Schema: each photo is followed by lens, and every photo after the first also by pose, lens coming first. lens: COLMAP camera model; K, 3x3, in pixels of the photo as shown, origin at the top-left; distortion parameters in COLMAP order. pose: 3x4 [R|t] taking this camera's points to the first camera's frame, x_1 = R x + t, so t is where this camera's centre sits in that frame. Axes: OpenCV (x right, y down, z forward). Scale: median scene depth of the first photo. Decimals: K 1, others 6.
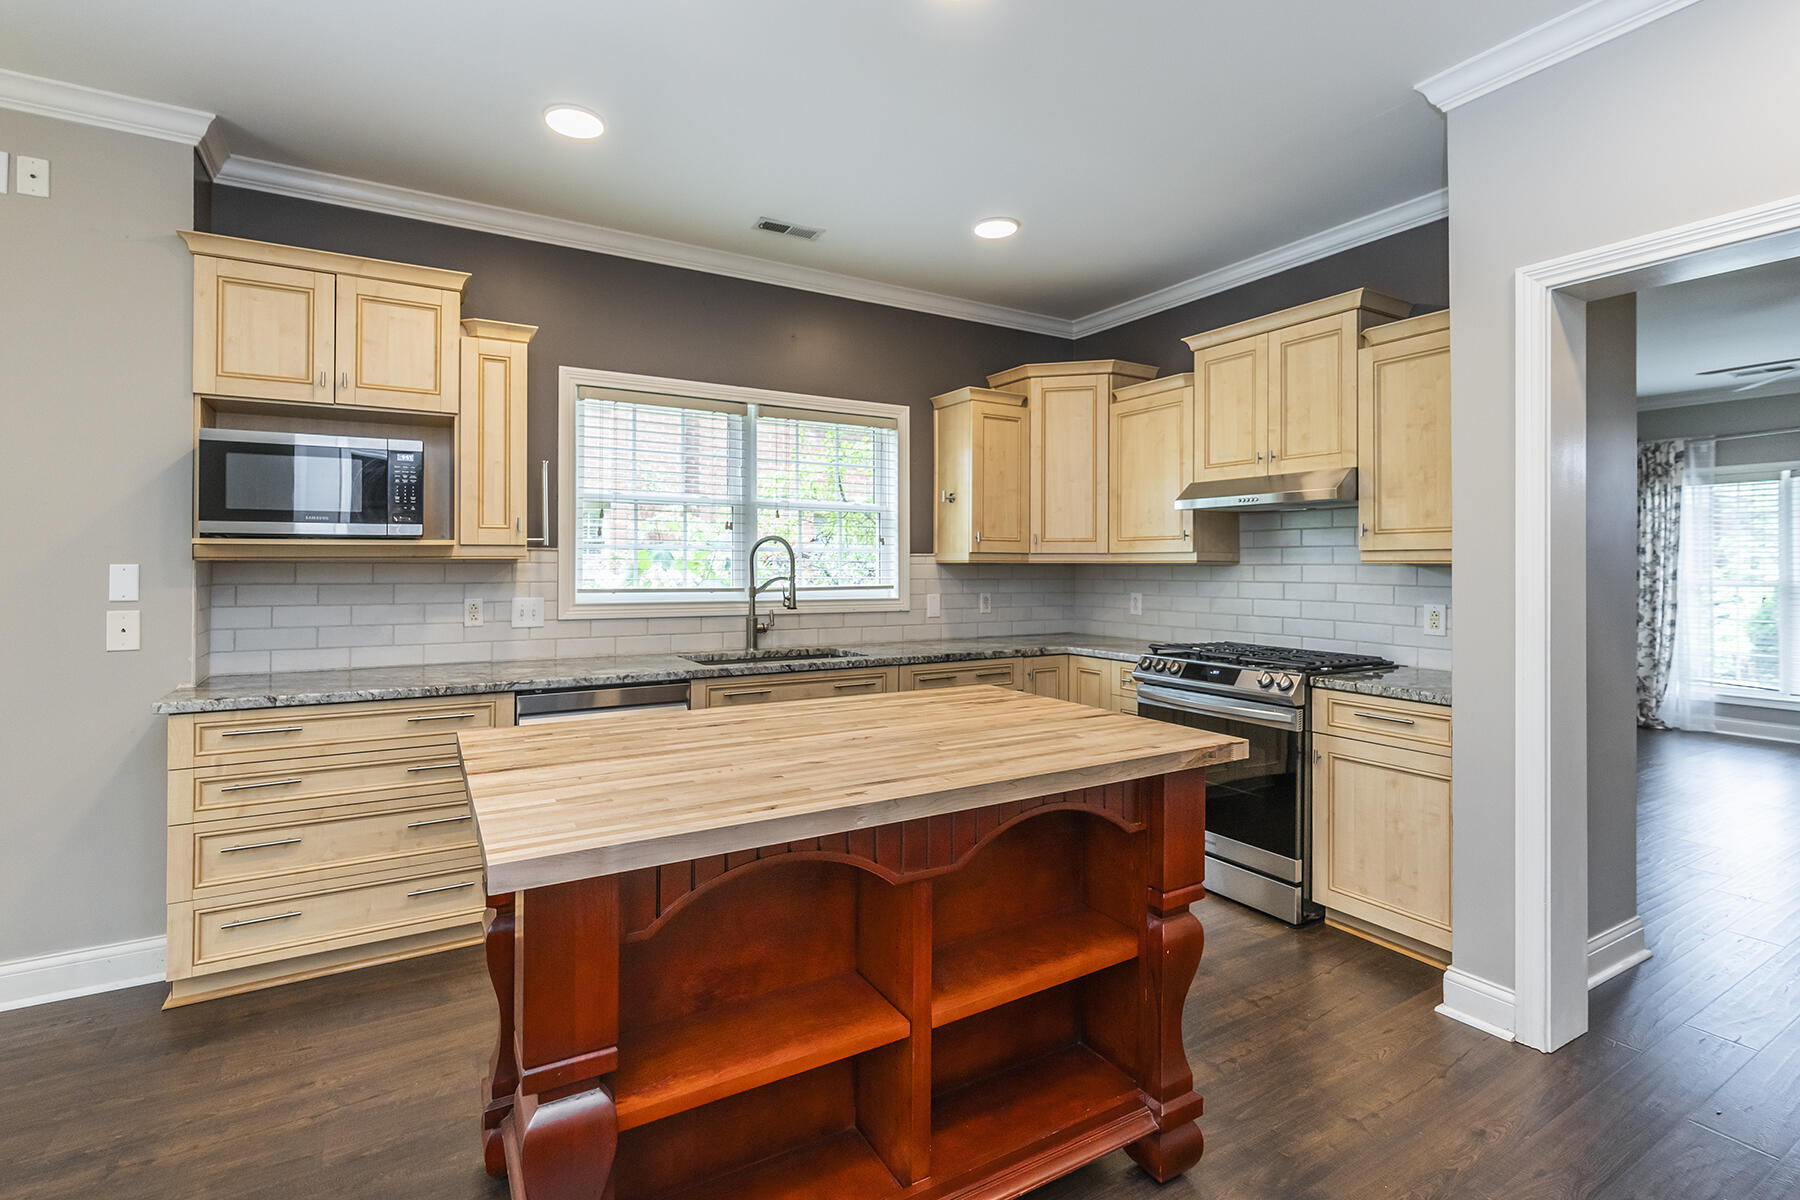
lens RADIAL K [[833.9, 0, 874.5], [0, 833.9, 556.5], [0, 0, 1]] dist [-0.009373, 0.000754]
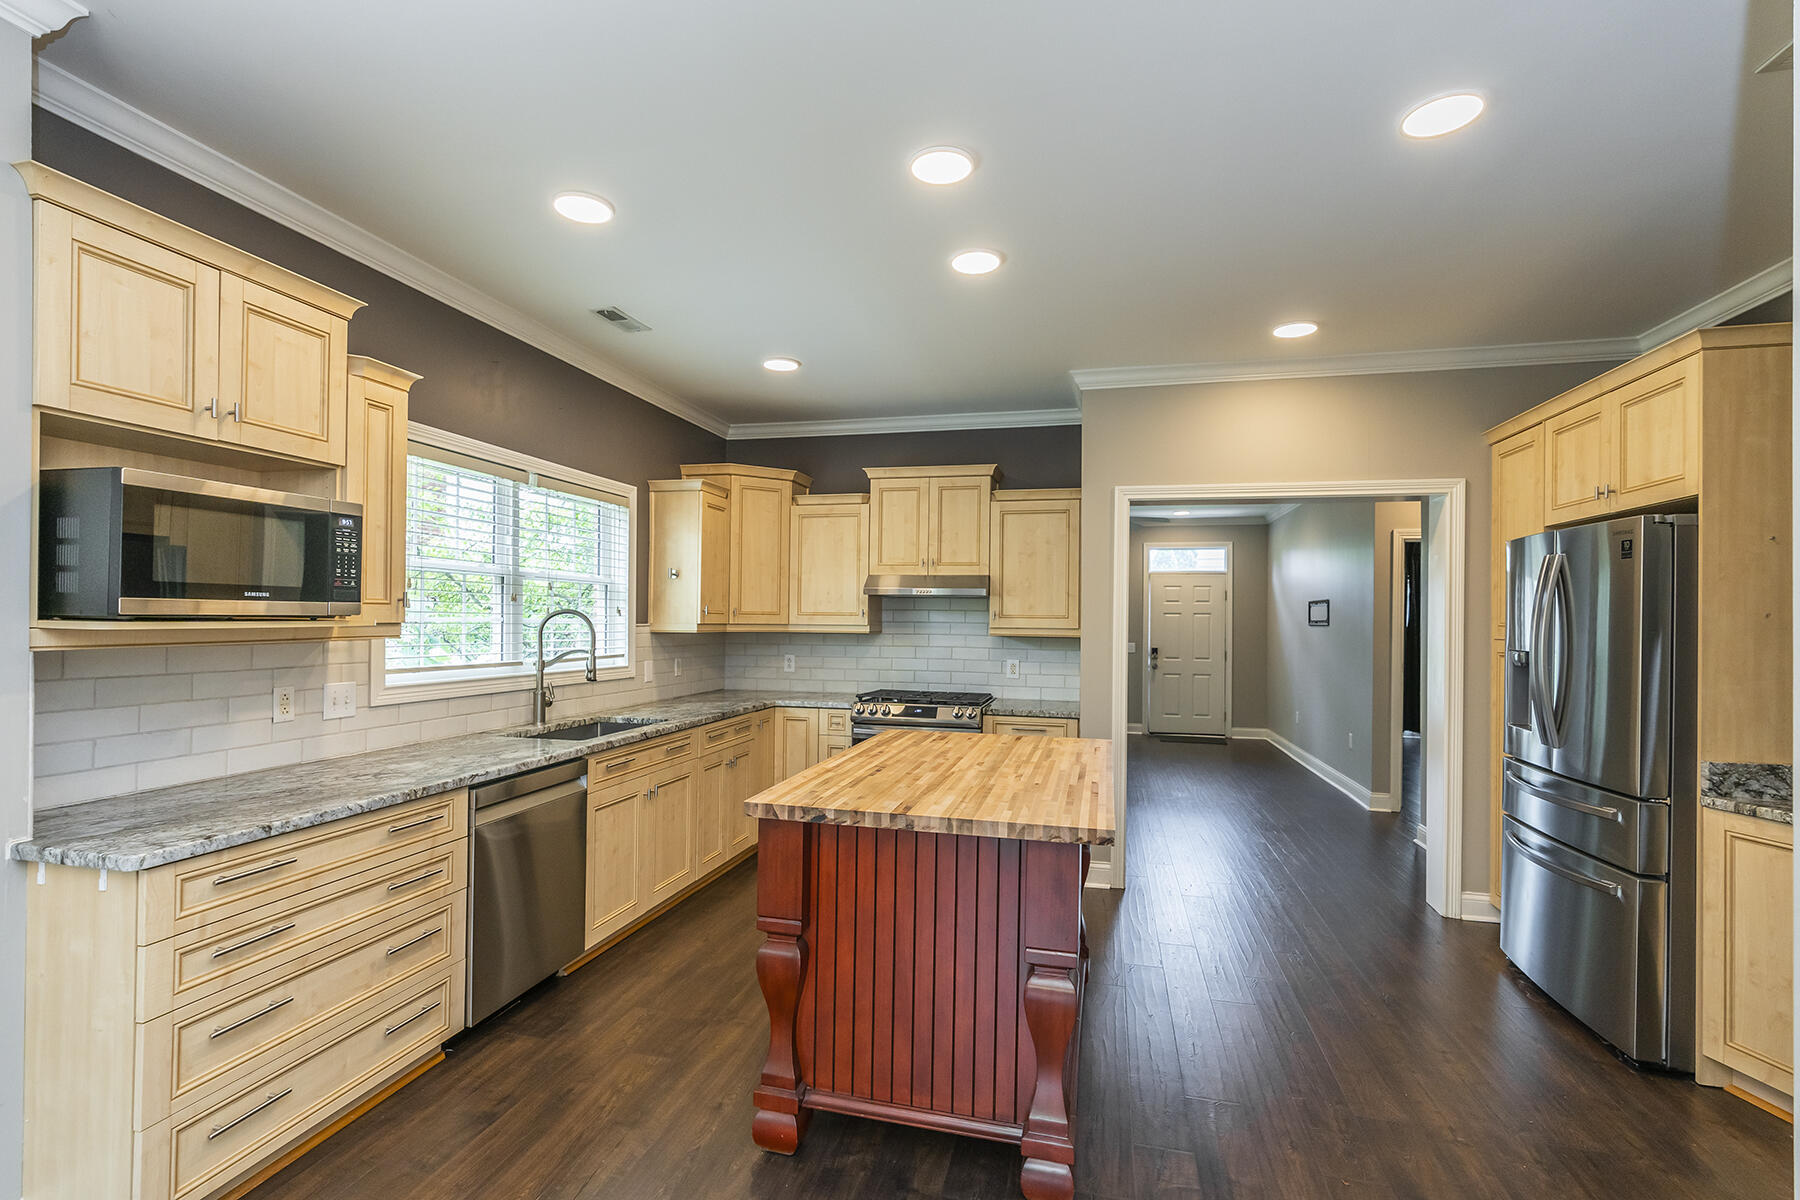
lens RADIAL K [[833.9, 0, 893.4], [0, 833.9, 612.3], [0, 0, 1]] dist [-0.009373, 0.000754]
pose [[0.692074, 0.011131, 0.721741, -0.566902], [-0.016308, 0.999867, 0.000217, -0.027325], [-0.721643, -0.011920, 0.692163, 0.018691]]
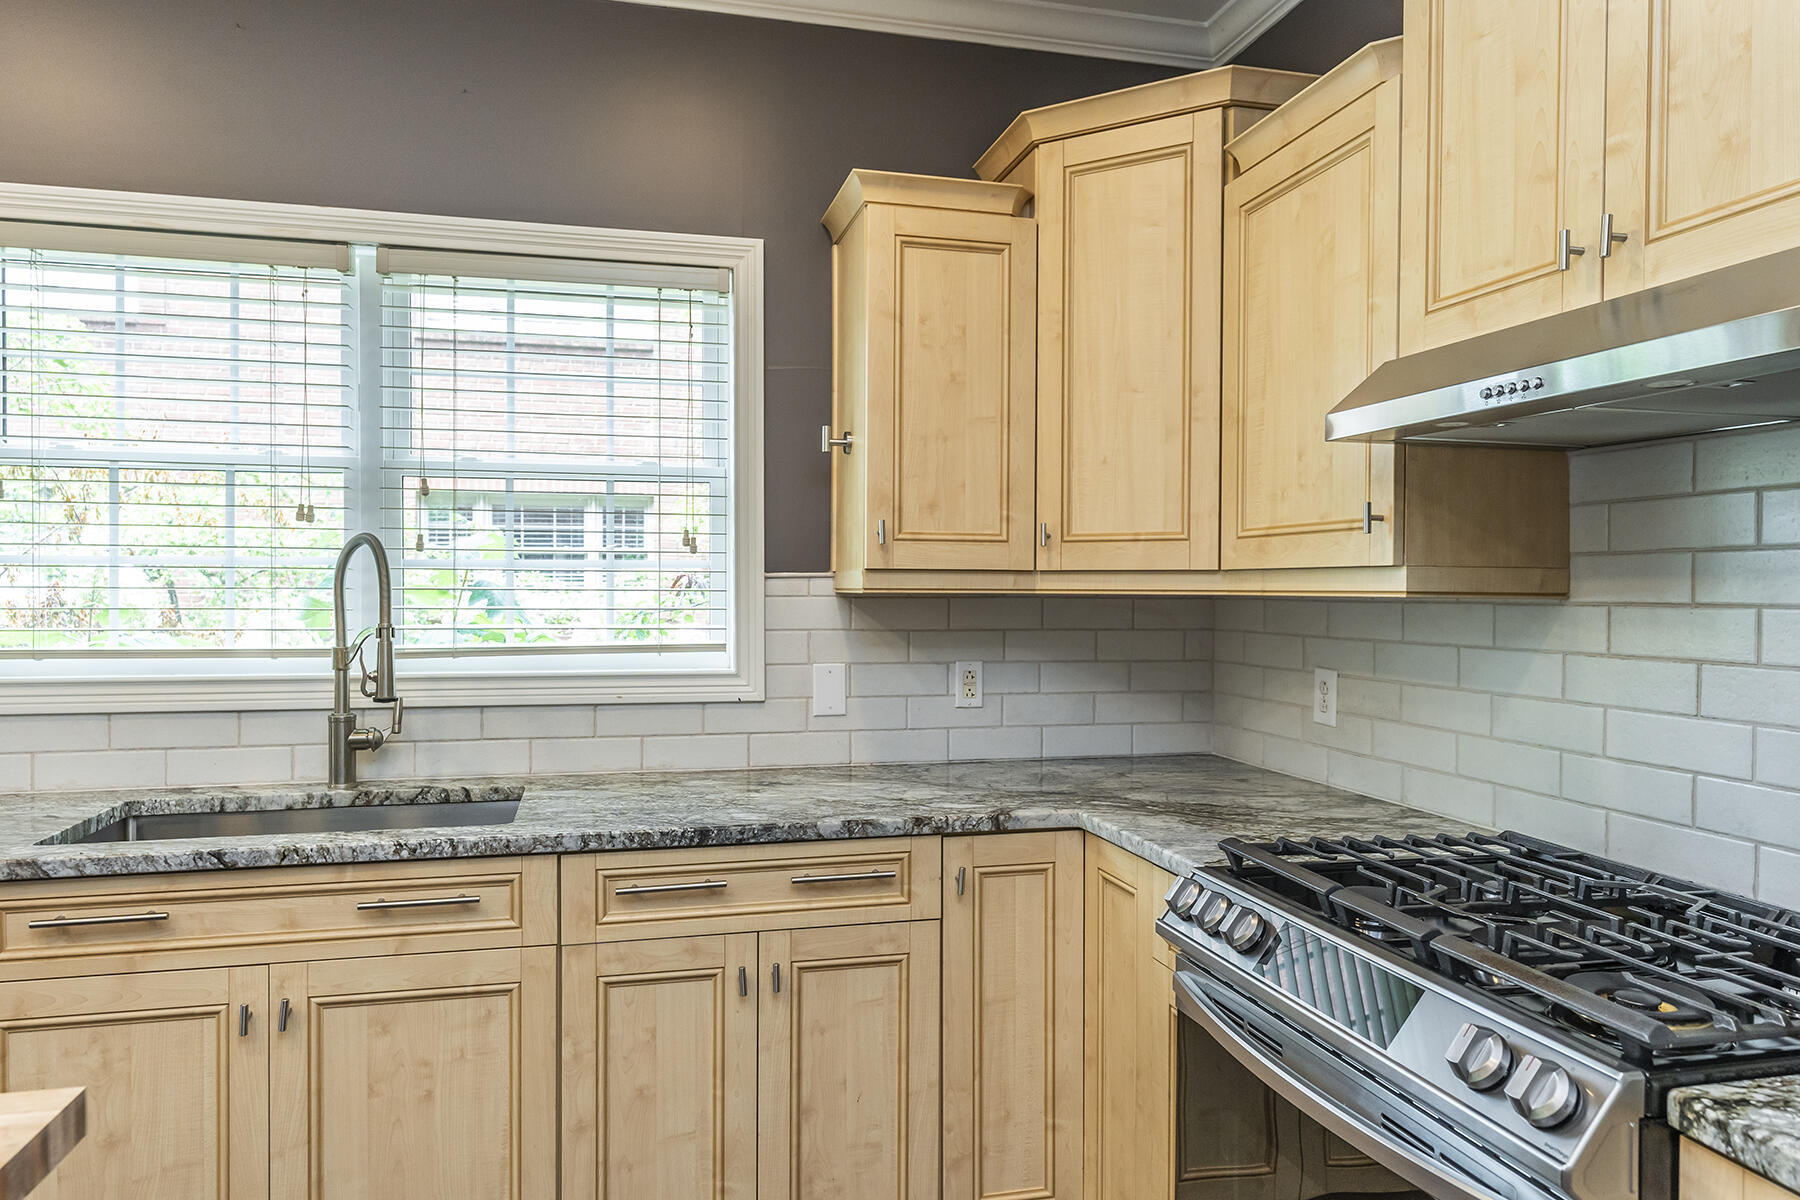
lens RADIAL K [[1170.0, 0, 867.6], [0, 1170.0, 594.7], [0, 0, 1]] dist [0.007983, -0.002894]
pose [[0.960191, 0.003050, -0.279328, 0.302604], [0.001515, 0.999869, 0.016128, -0.001758], [0.279341, -0.015909, 0.960060, 0.469635]]
